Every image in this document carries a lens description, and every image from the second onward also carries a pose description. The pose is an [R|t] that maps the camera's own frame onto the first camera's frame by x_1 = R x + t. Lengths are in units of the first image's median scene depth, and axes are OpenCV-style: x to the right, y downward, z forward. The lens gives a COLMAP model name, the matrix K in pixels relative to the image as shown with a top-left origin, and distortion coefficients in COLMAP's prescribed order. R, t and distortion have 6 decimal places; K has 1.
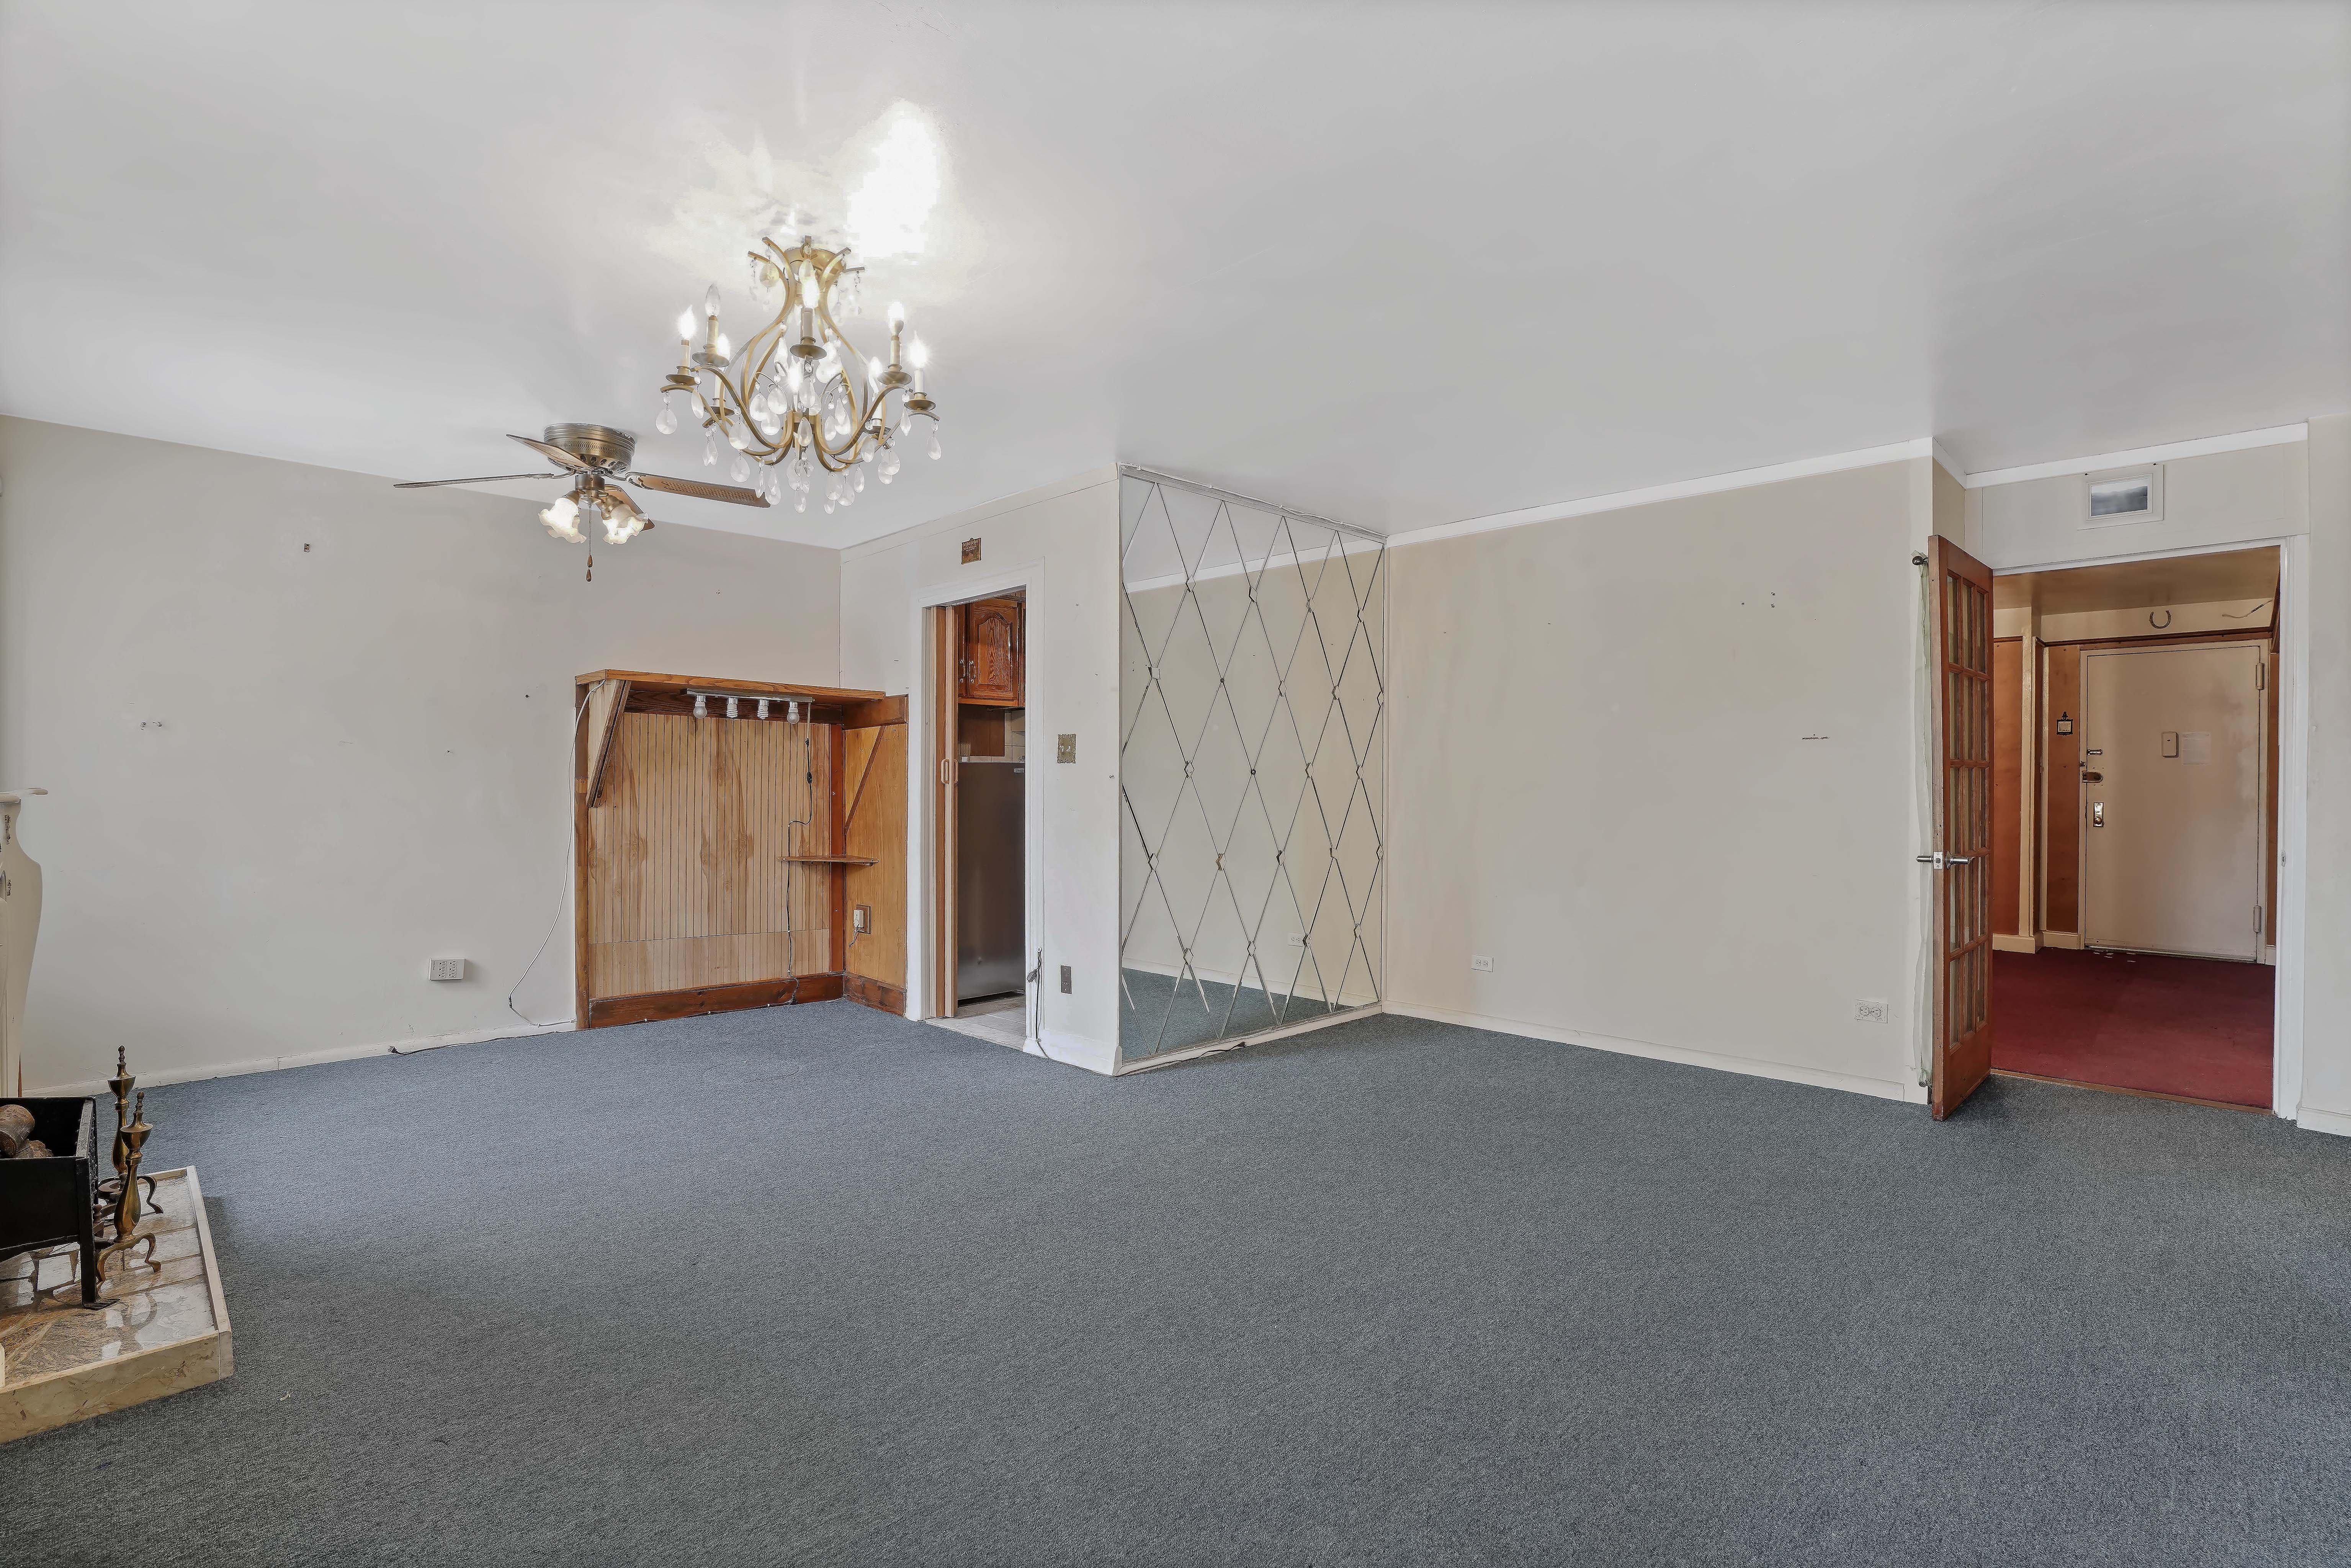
lens RADIAL K [[1080.9, 0, 1217.8], [0, 1080.9, 836.3], [0, 0, 1]] dist [-0.055079, 0.022320]
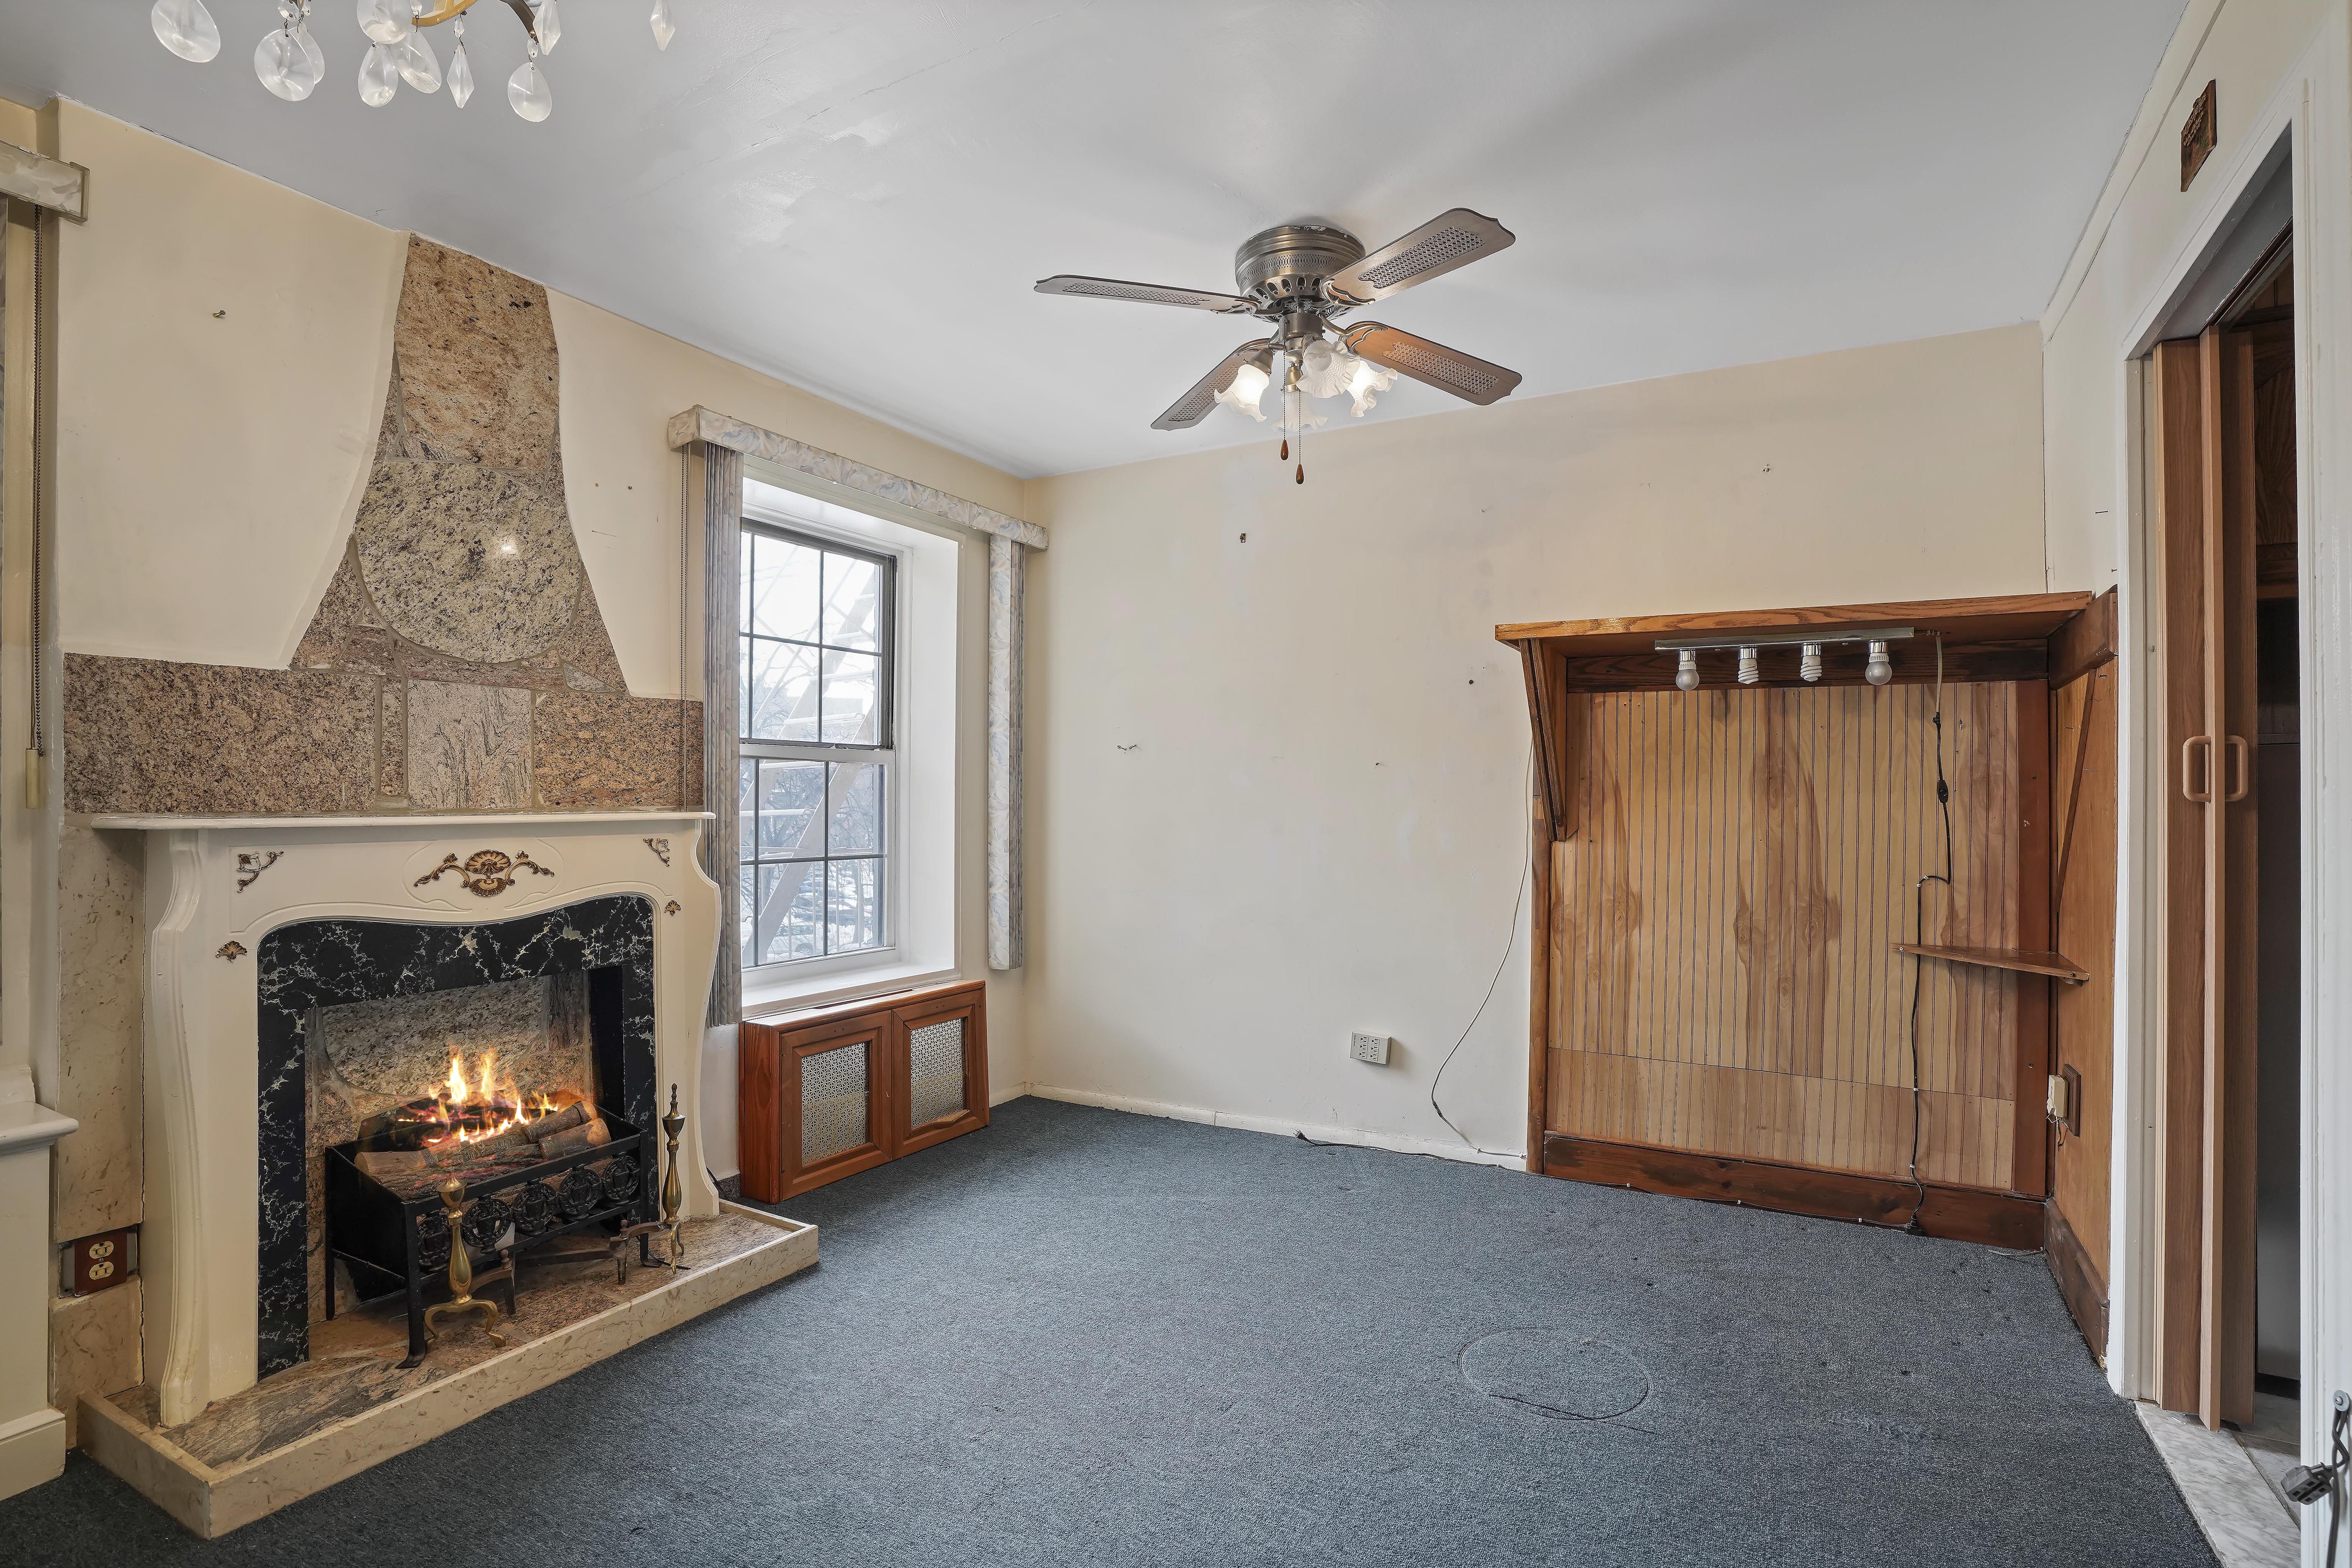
lens RADIAL K [[1131.0, 0, 1204.6], [0, 1131.0, 793.4], [0, 0, 1]] dist [-0.062334, 0.025230]
pose [[0.287081, -0.011991, -0.957831, 0.014391], [-0.044873, 0.998656, -0.025951, -0.027815], [0.956855, 0.050431, 0.286157, 0.569495]]
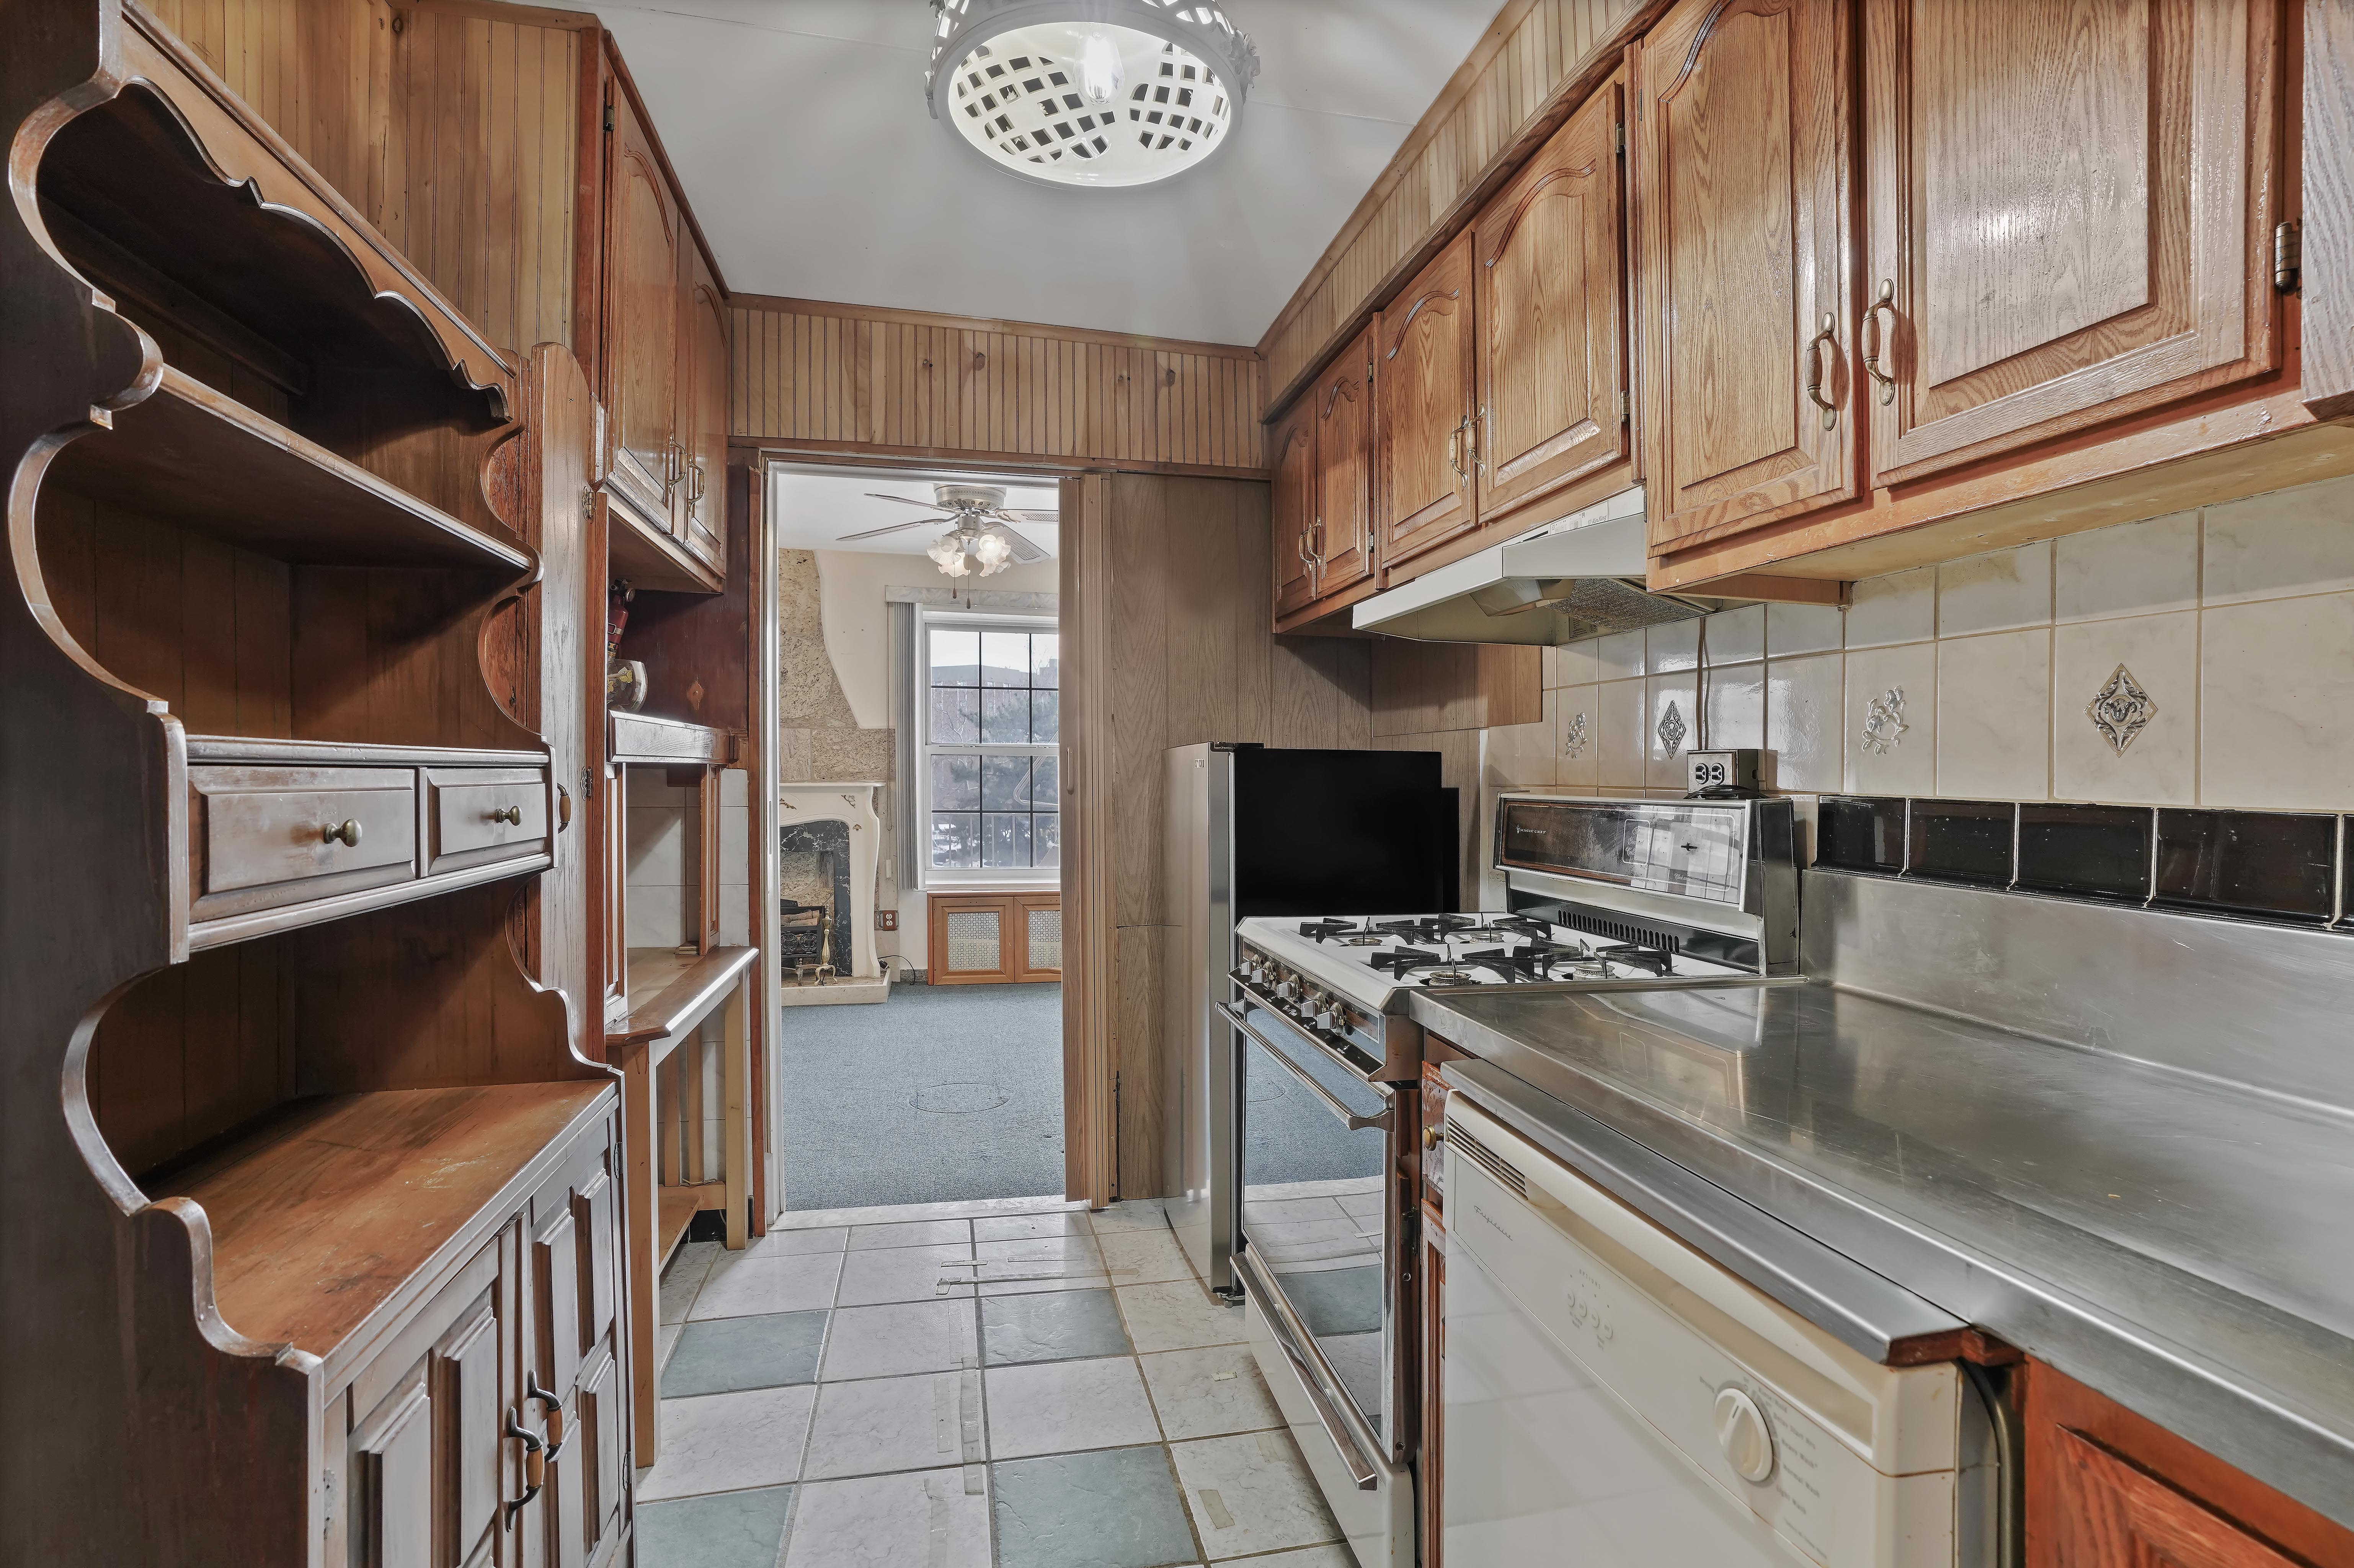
lens RADIAL K [[1064.4, 0, 1176.1], [0, 1064.4, 804.8], [0, 0, 1]] dist [-0.063171, 0.031240]
pose [[-0.539650, 0.016333, -0.841731, 0.172936], [-0.053015, 0.997168, 0.053338, -0.075793], [0.840219, 0.073408, -0.537256, 1.367374]]
